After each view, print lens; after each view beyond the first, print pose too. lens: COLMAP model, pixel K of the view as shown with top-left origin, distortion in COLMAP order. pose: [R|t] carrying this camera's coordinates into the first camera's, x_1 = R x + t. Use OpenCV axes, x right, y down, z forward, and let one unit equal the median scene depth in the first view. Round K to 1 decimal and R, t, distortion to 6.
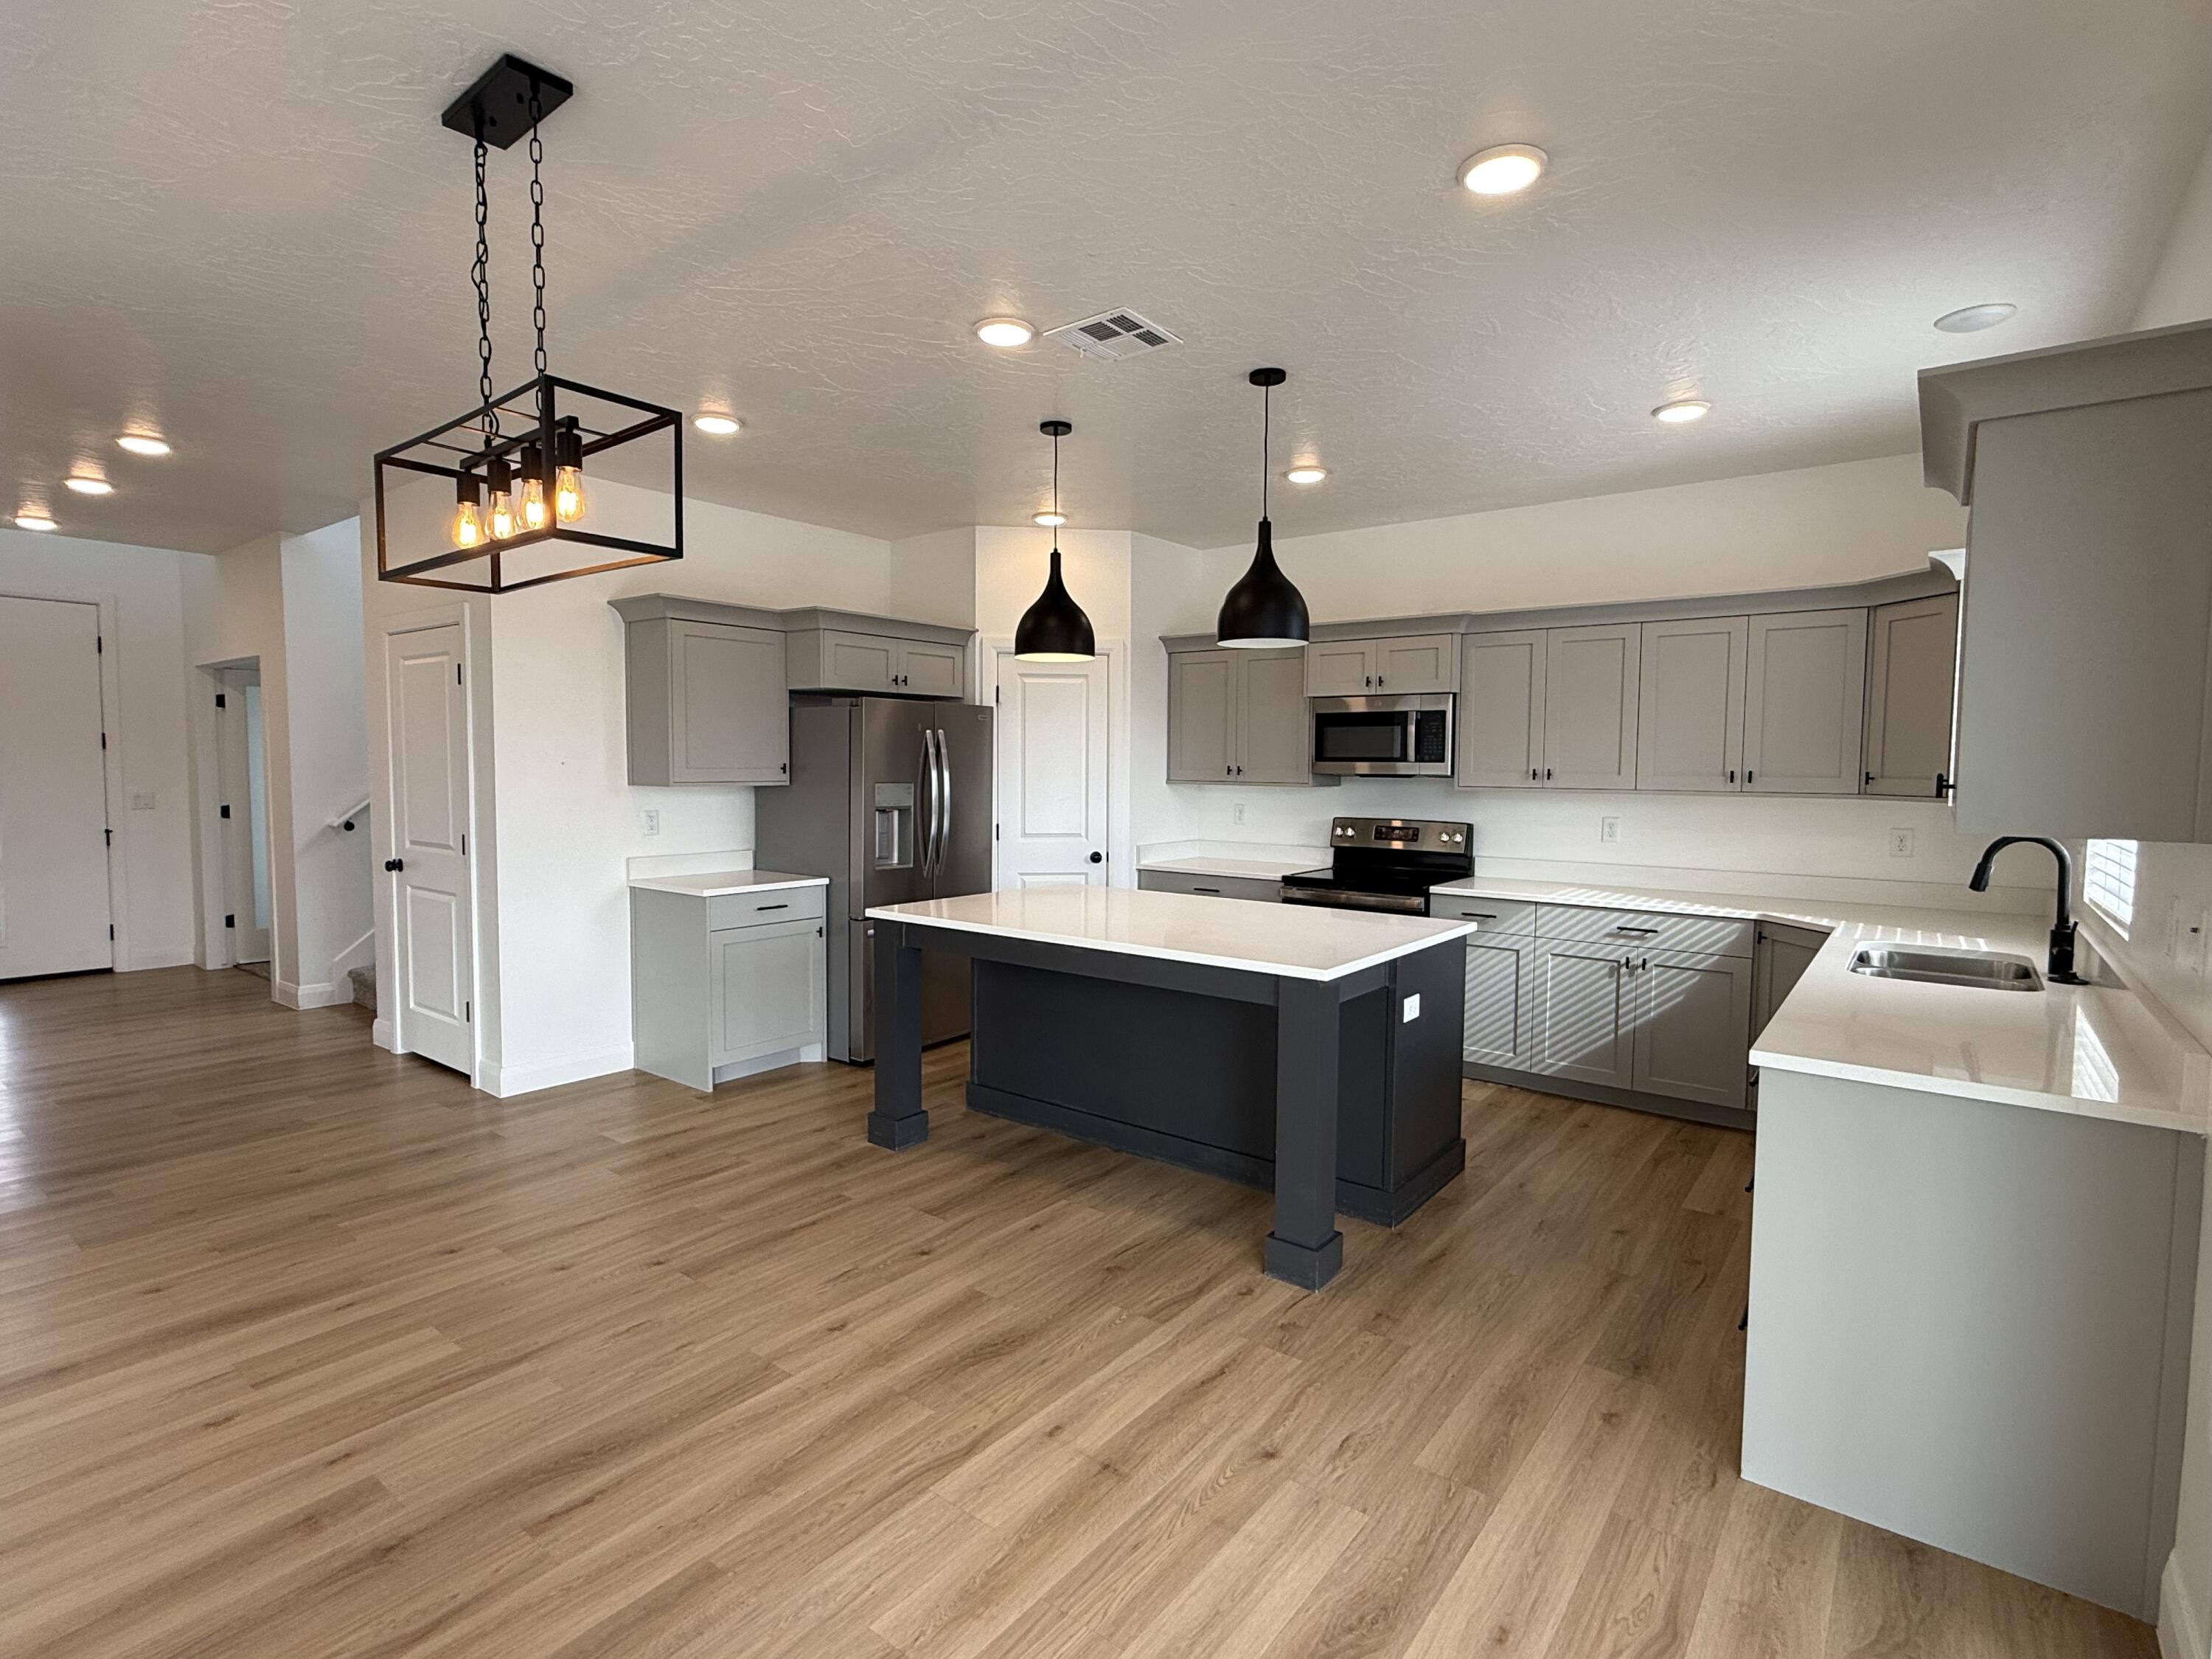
lens RADIAL K [[1101.1, 0, 1106.0], [0, 1101.1, 829.5], [0, 0, 1]] dist [-0.003425, 0.000288]
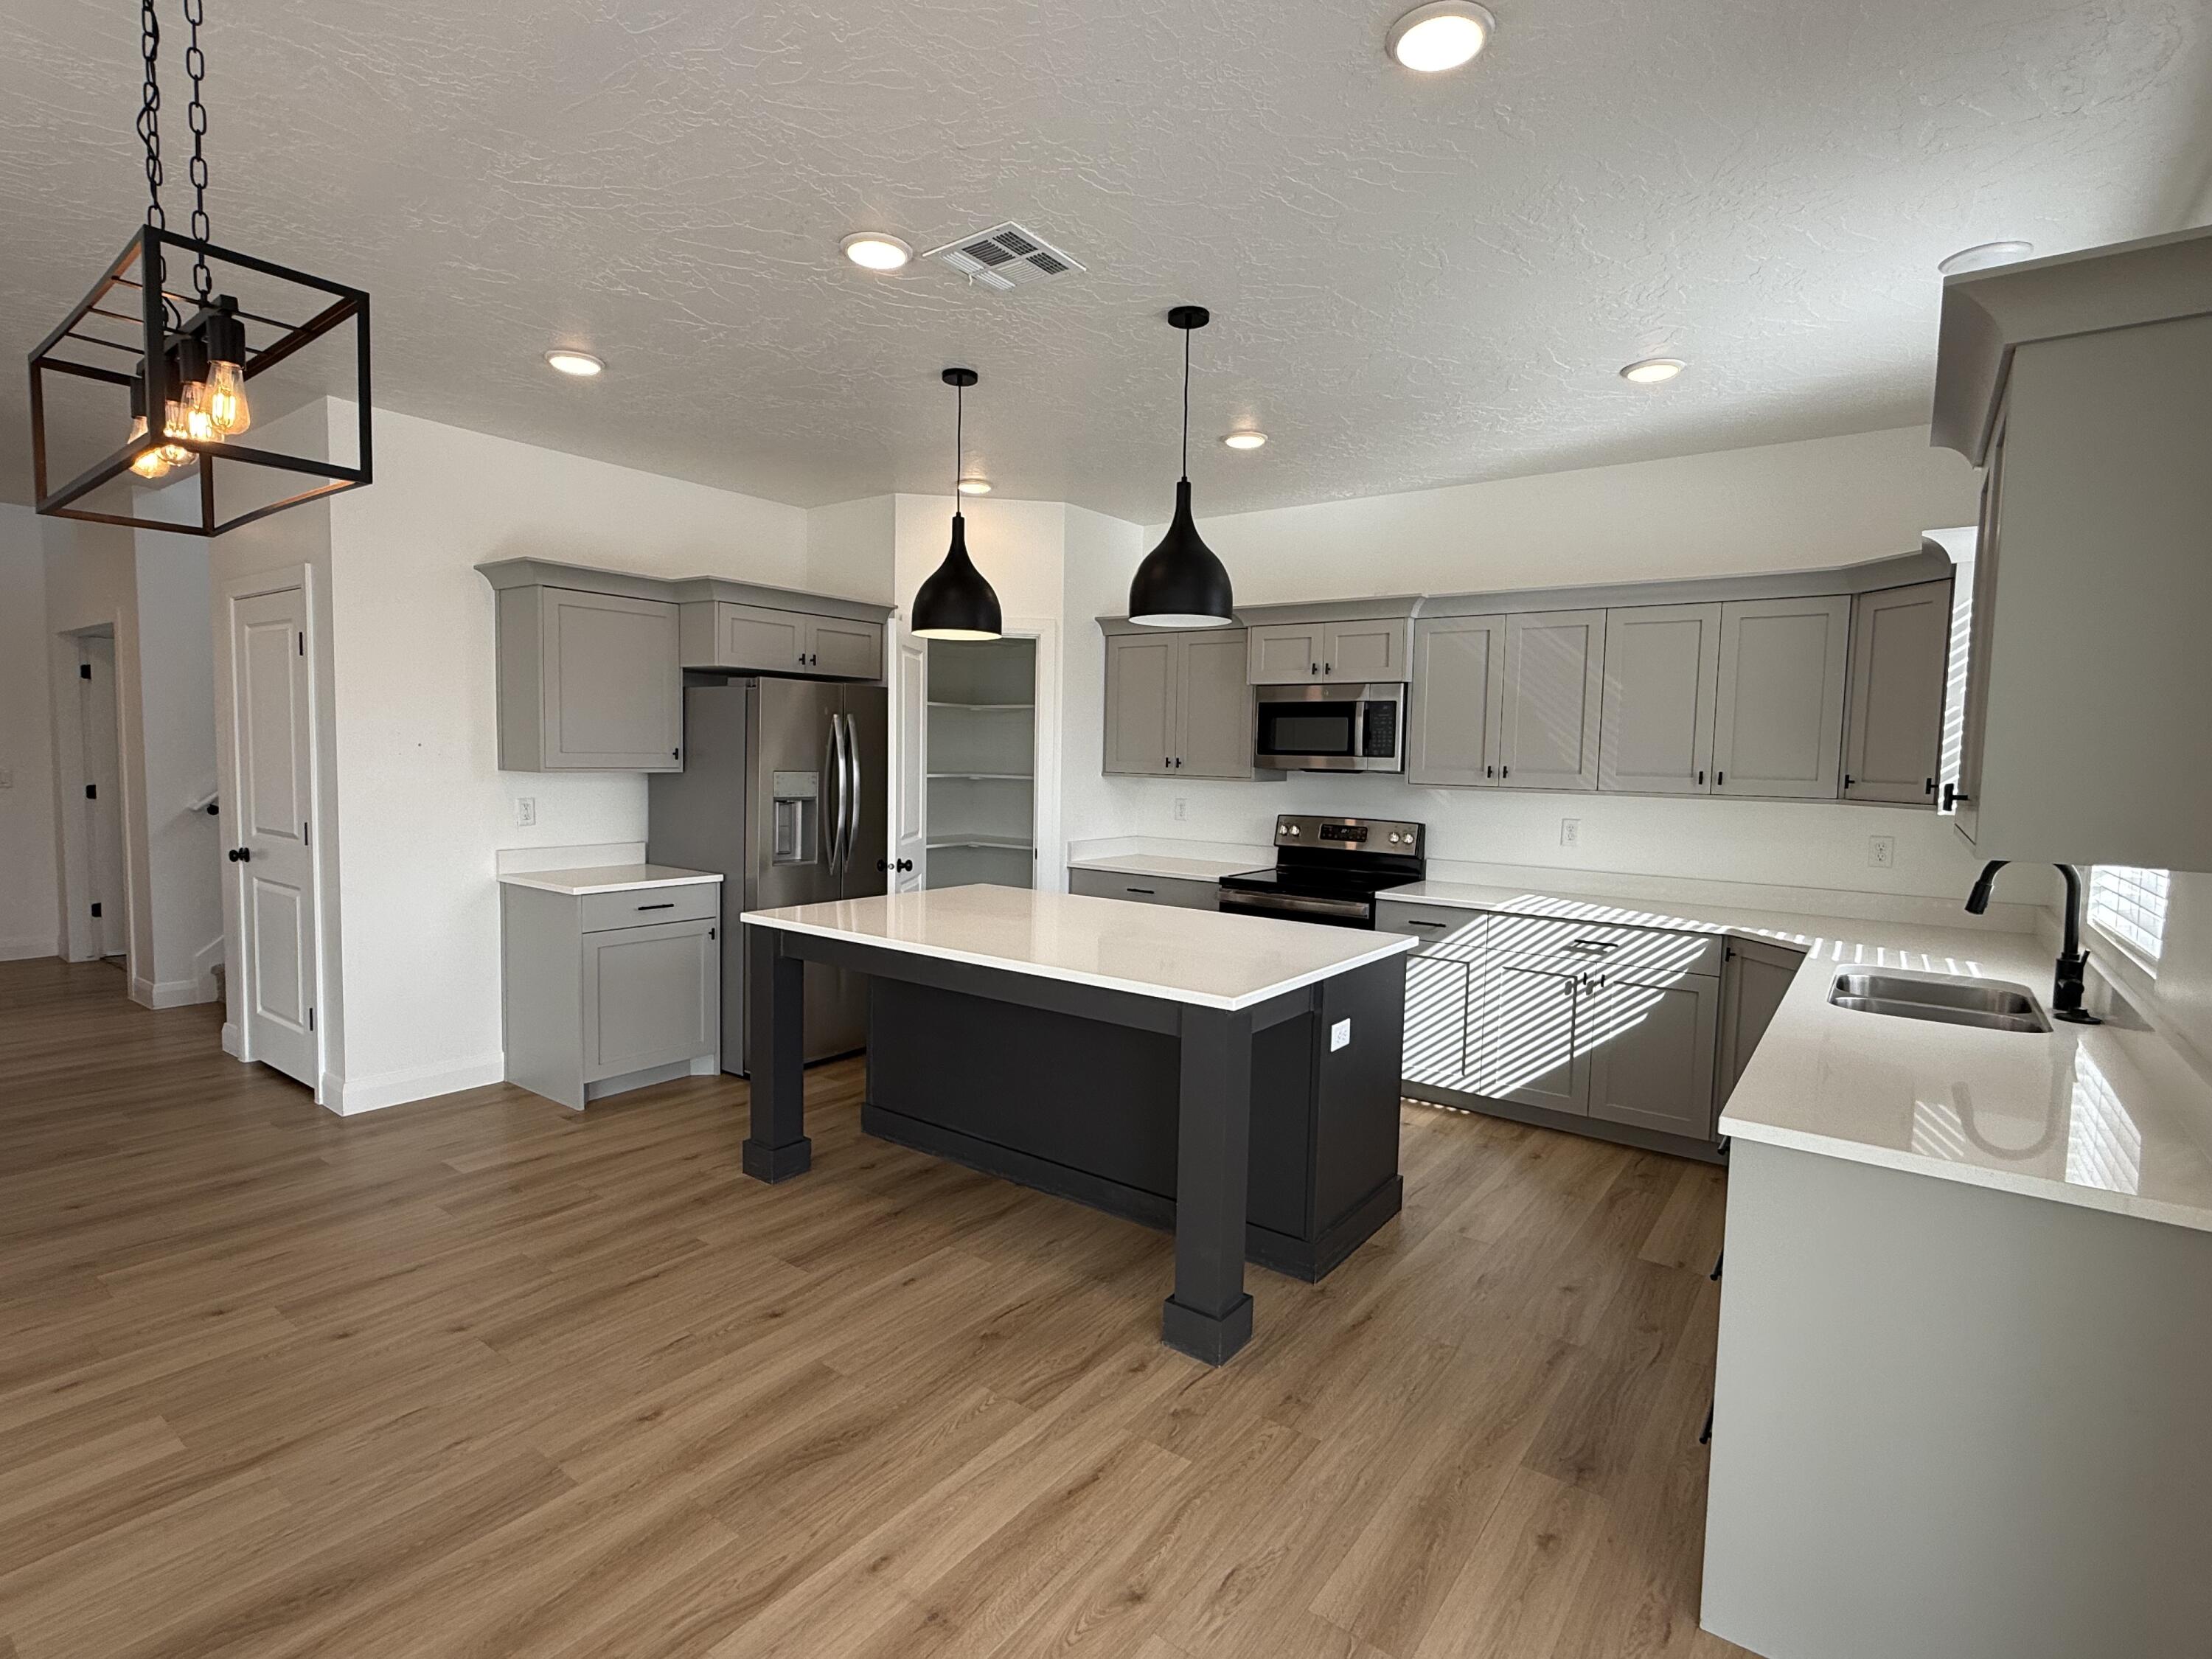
lens RADIAL K [[1098.7, 0, 1106.0], [0, 1098.7, 829.5], [0, 0, 1]] dist [0.000529, -0.002300]
pose [[0.999646, 0.012417, 0.023513, 0.066086], [-0.012662, 0.999867, 0.010302, -0.010248], [-0.023382, -0.010596, 0.999670, 0.121172]]
